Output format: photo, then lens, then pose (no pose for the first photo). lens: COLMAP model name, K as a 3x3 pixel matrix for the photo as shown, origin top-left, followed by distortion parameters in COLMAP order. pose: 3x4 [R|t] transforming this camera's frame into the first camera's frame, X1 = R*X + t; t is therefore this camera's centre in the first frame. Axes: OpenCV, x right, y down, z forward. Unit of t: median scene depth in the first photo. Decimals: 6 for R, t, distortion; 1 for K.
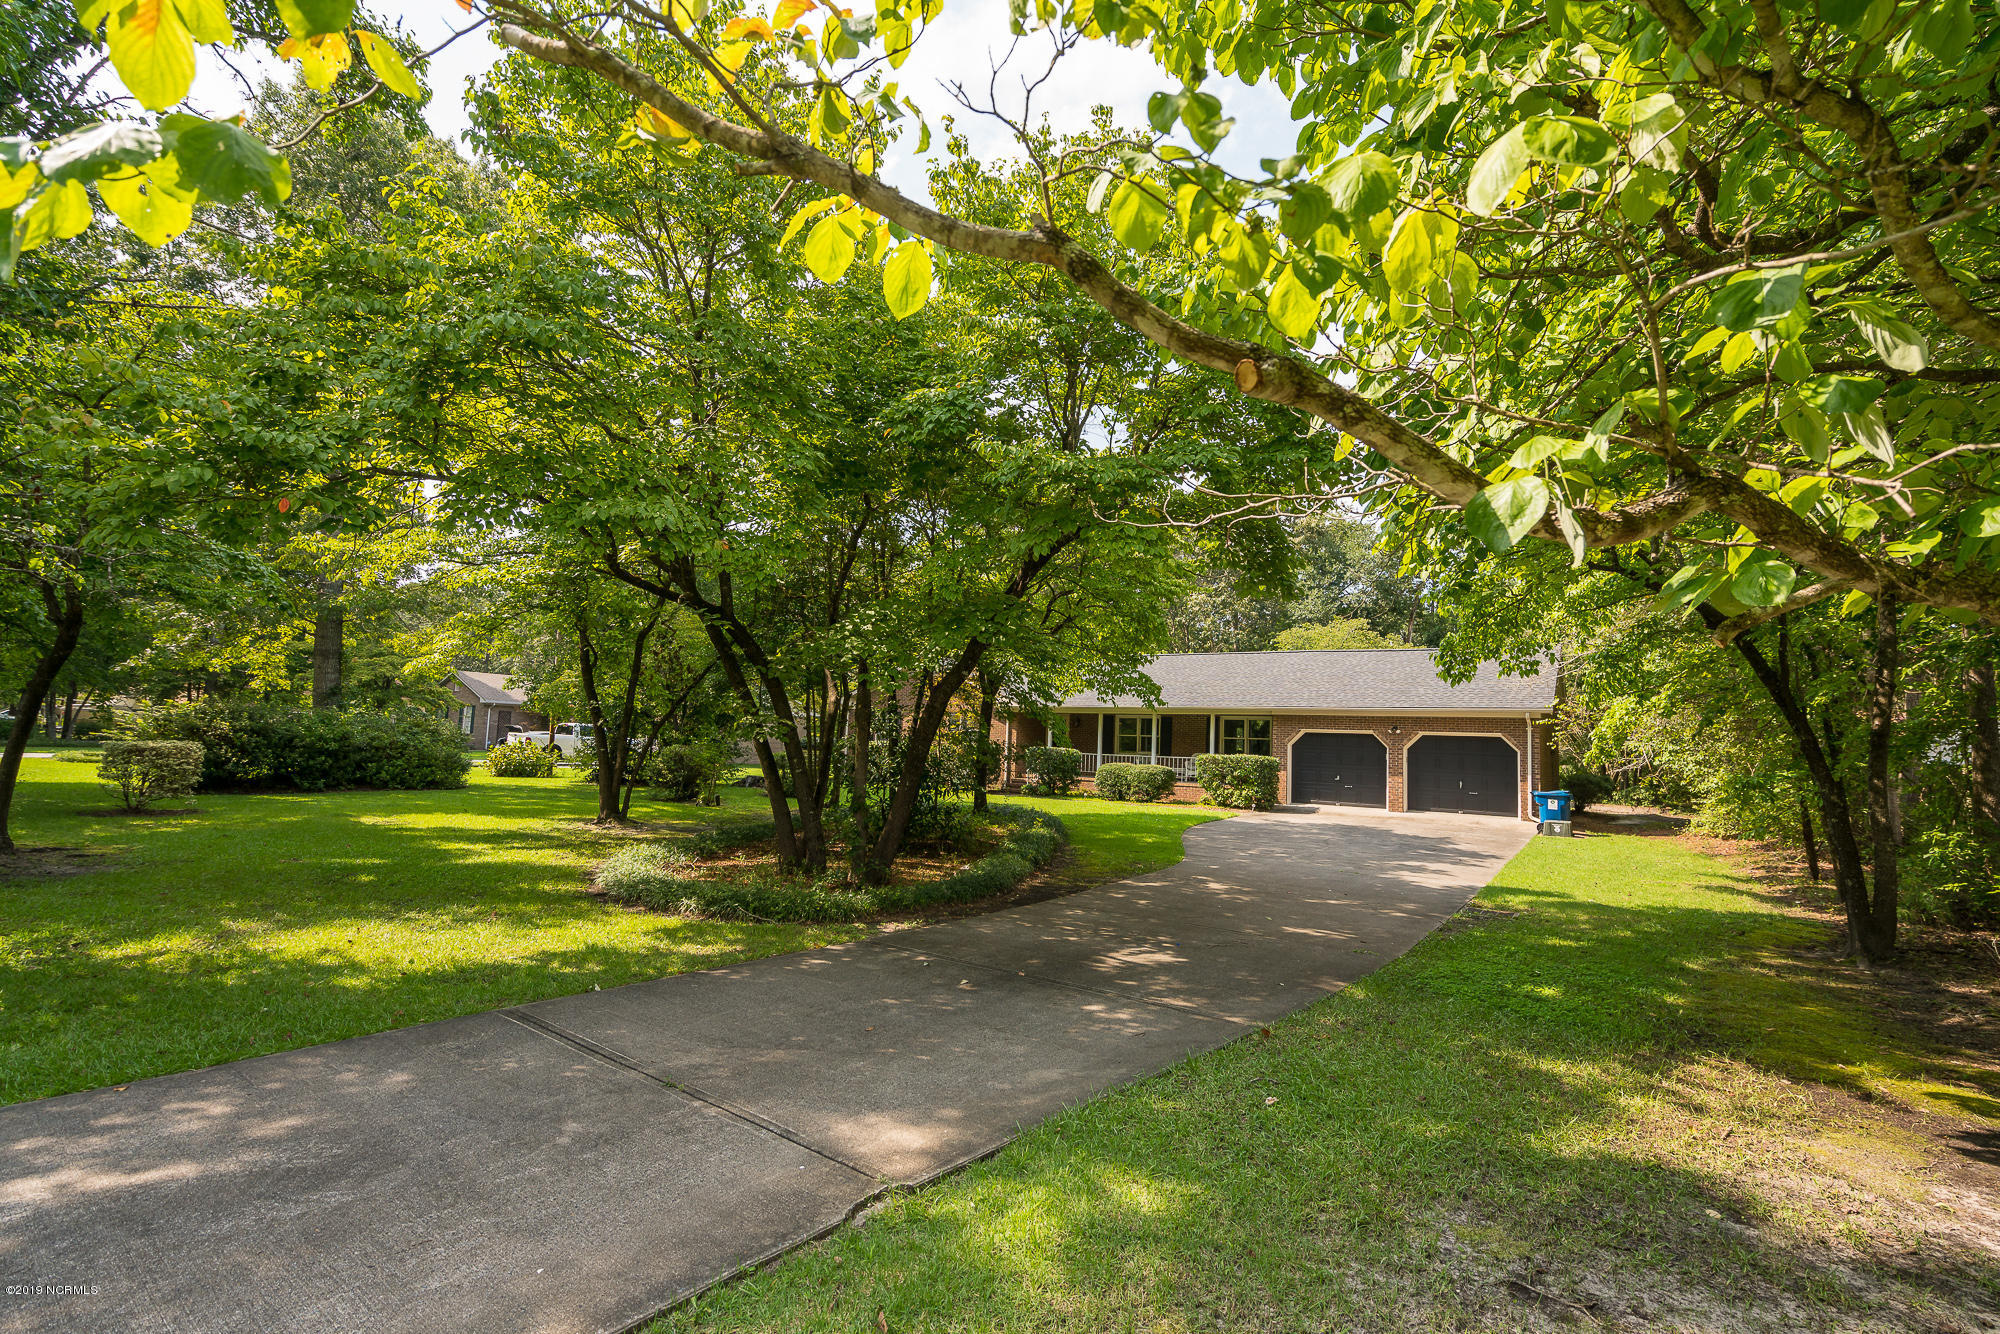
lens RADIAL K [[909.8, 0, 1000.0], [0, 909.8, 667.0], [0, 0, 1]] dist [-0.000807, -0.000293]
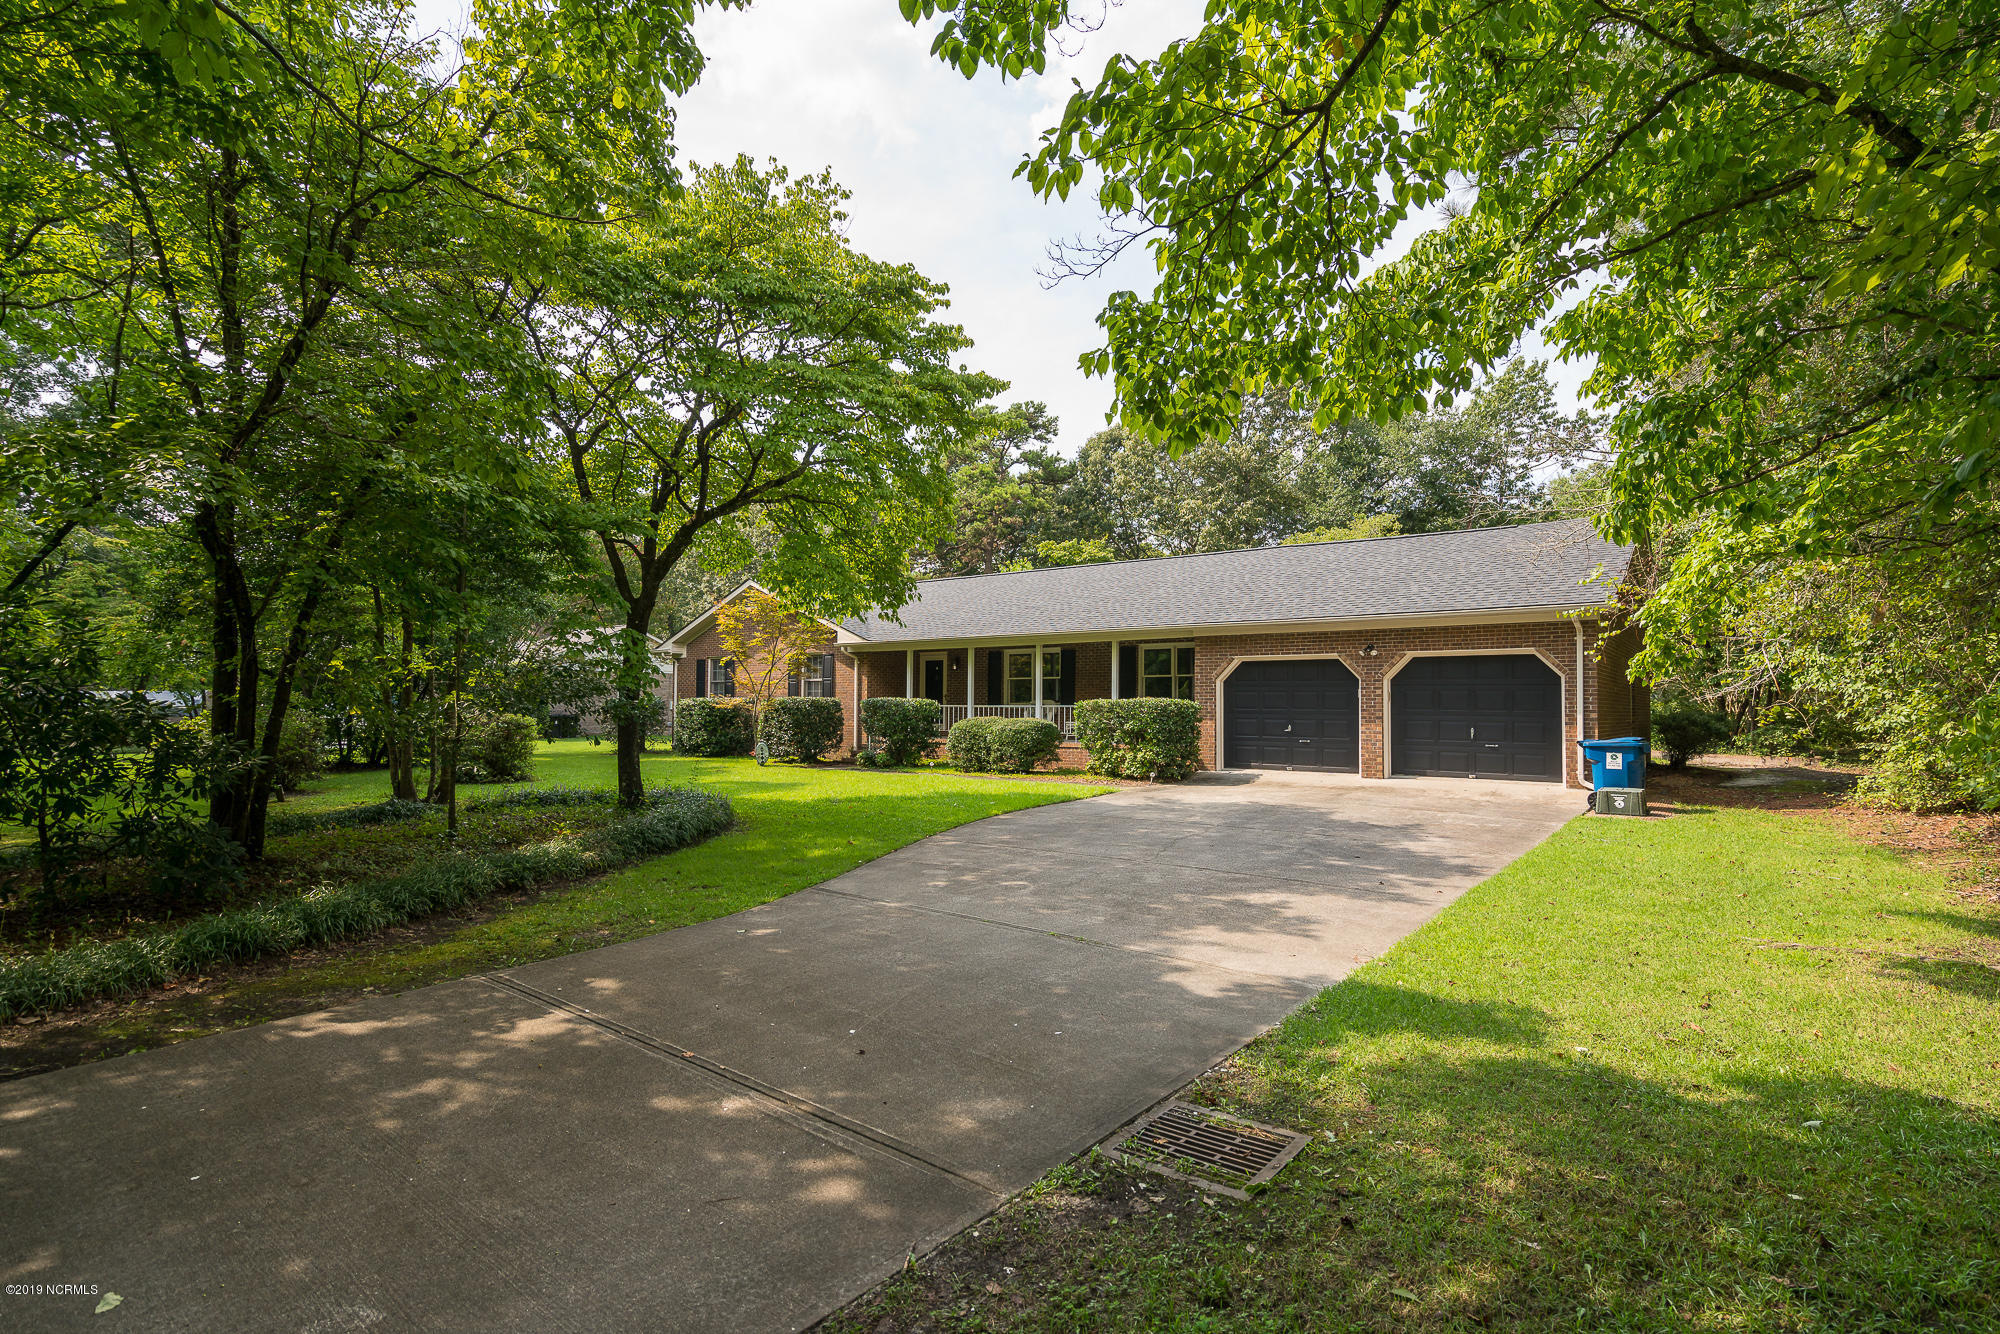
lens RADIAL K [[997.1, 0, 1000.0], [0, 997.1, 667.0], [0, 0, 1]] dist [-0.001930, 0.000274]
pose [[0.997816, -0.035598, -0.055636, 0.211492], [0.038121, 0.998262, 0.044950, 0.039141], [0.053940, -0.046973, 0.997439, 0.285704]]
